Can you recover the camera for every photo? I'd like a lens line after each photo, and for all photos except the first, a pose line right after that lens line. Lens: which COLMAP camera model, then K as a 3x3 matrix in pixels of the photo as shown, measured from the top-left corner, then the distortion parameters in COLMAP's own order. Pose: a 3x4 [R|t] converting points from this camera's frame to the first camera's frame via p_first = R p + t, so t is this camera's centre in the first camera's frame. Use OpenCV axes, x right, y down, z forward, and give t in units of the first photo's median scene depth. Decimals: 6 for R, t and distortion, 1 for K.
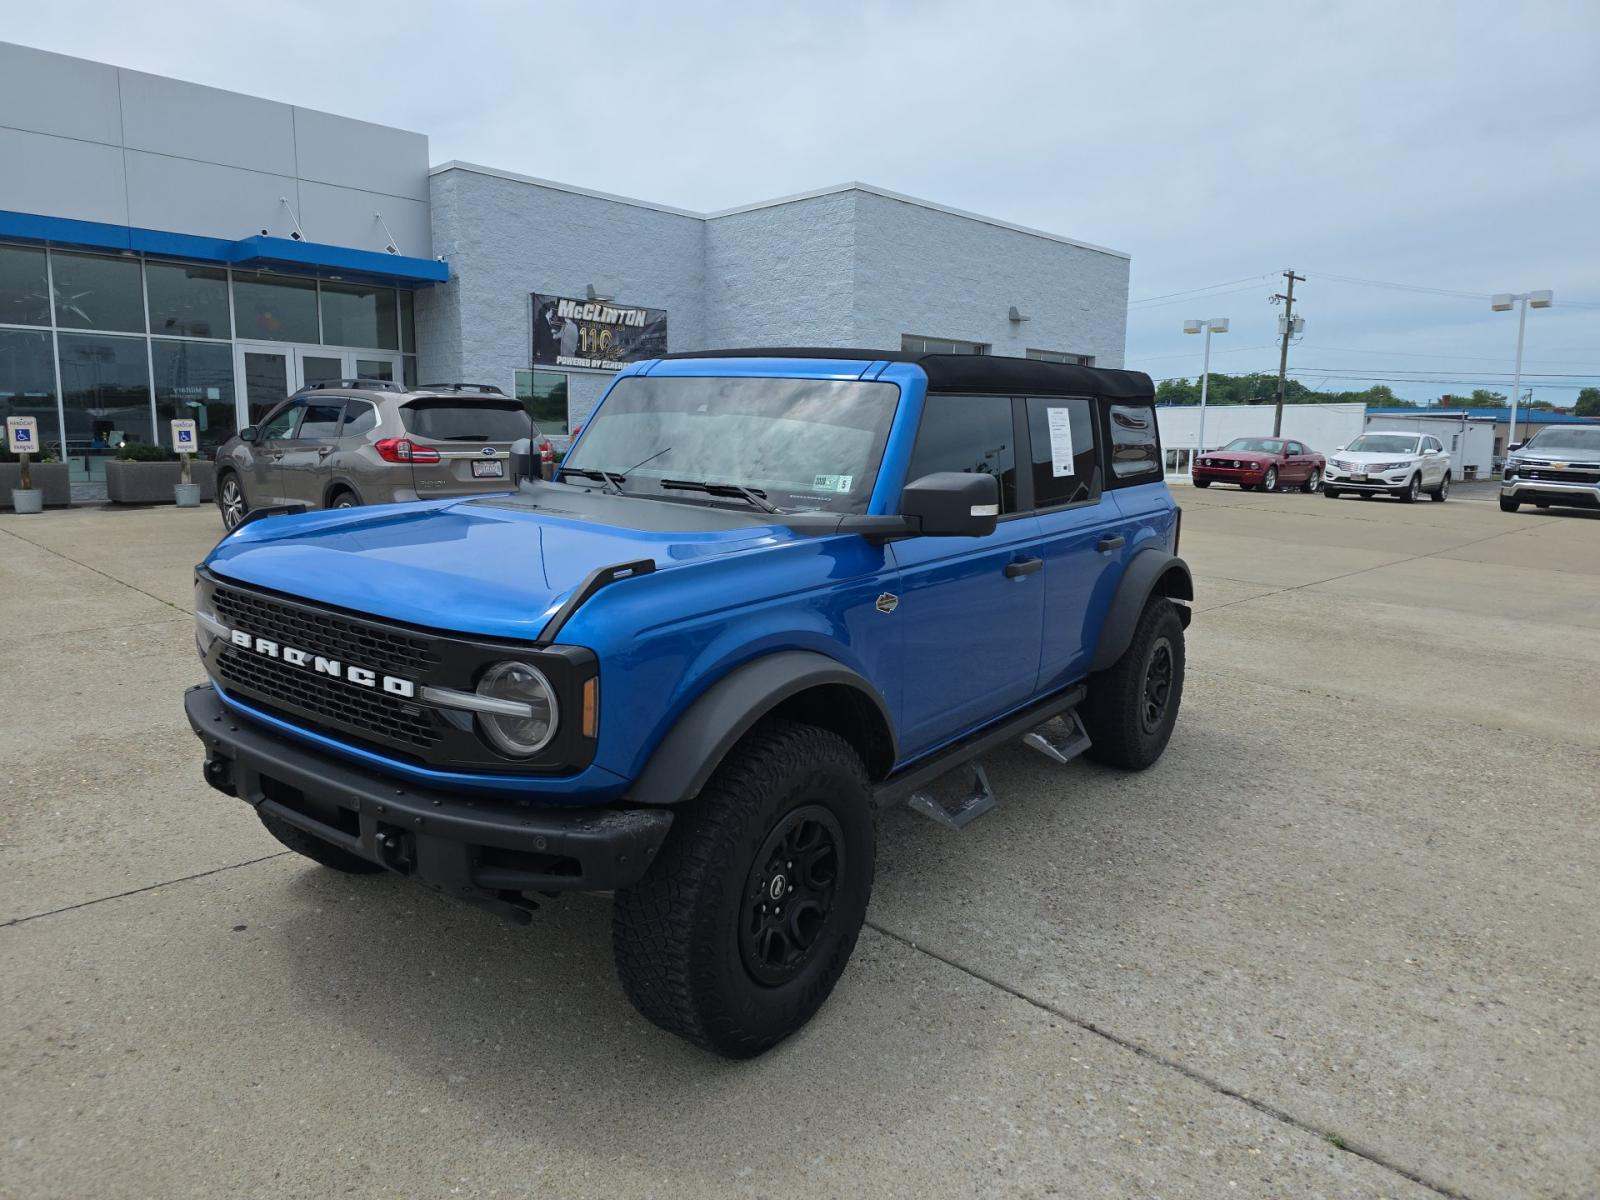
lens RADIAL K [[1122.4, 0, 777.1], [0, 1122.4, 580.8], [0, 0, 1]] dist [-0.003557, -0.034614]
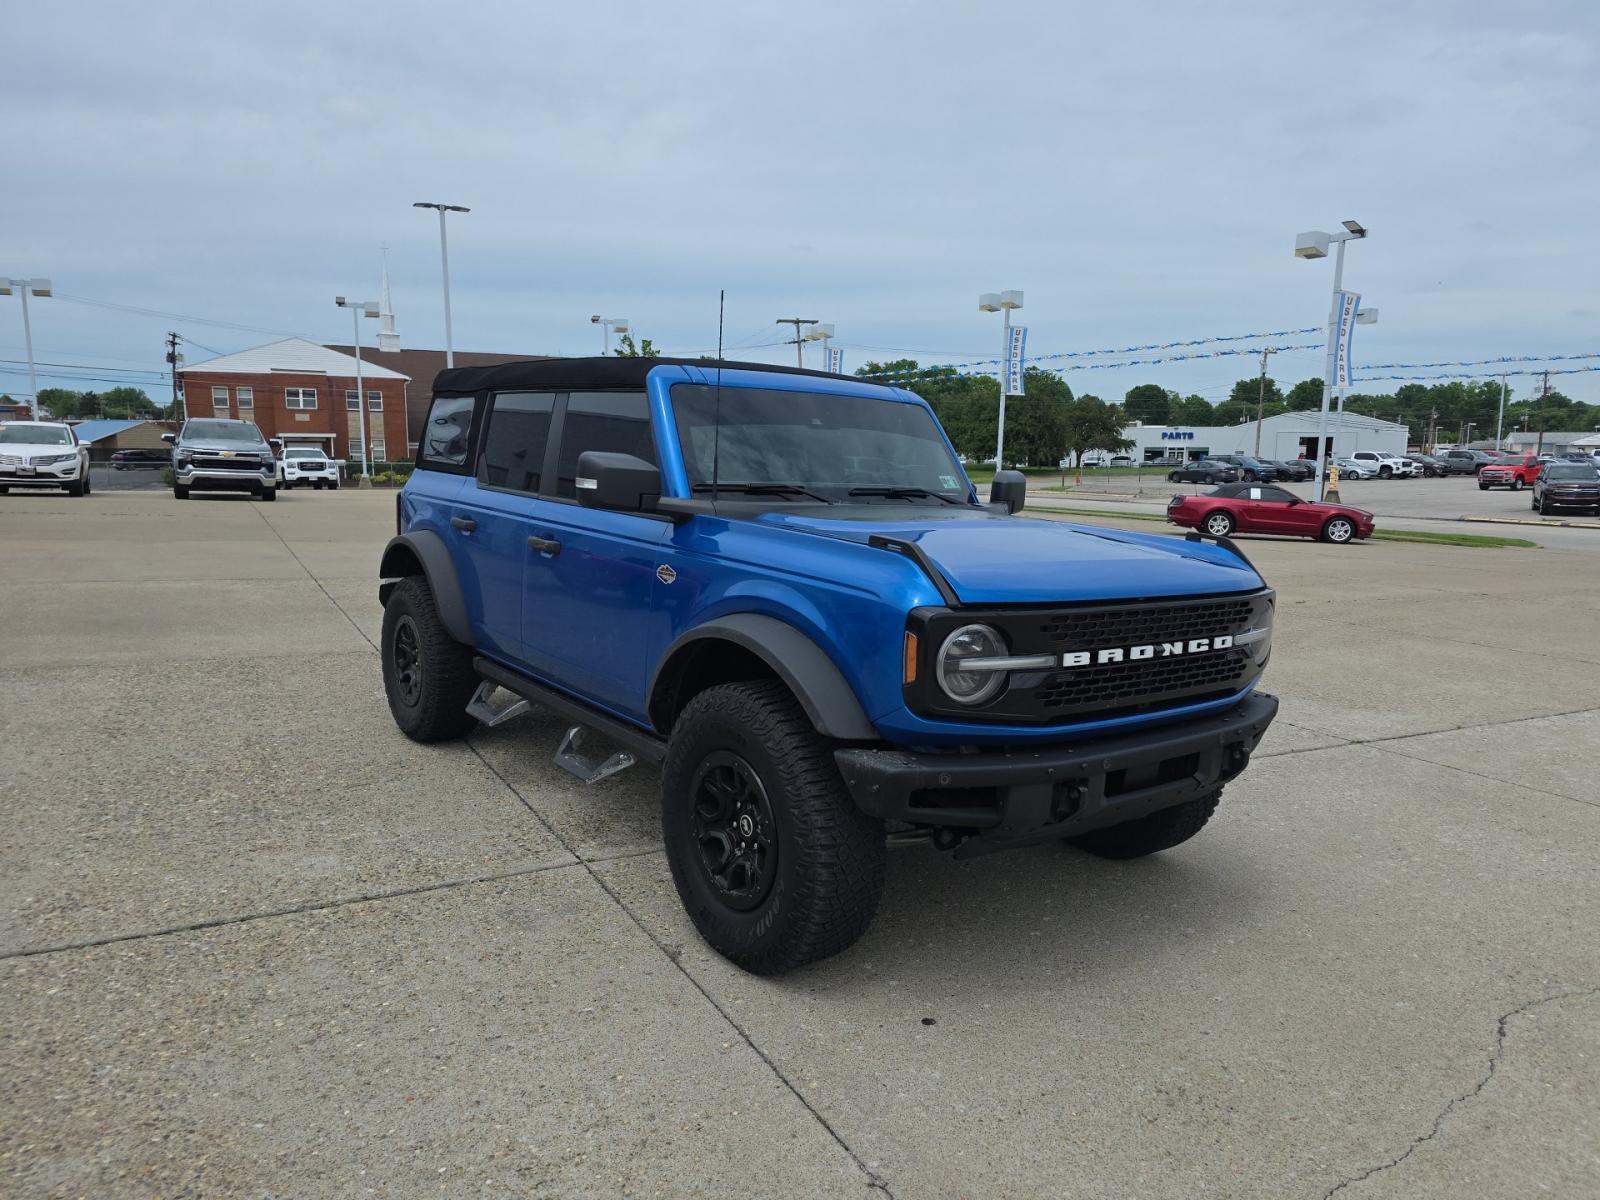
lens RADIAL K [[1071.3, 0, 829.8], [0, 1071.3, 624.3], [0, 0, 1]] dist [0.006010, 0.002826]
pose [[0.254007, -0.166402, 0.952780, -0.198272], [0.113748, 0.983392, 0.141424, -0.018938], [-0.960490, 0.072454, 0.268717, 0.132123]]
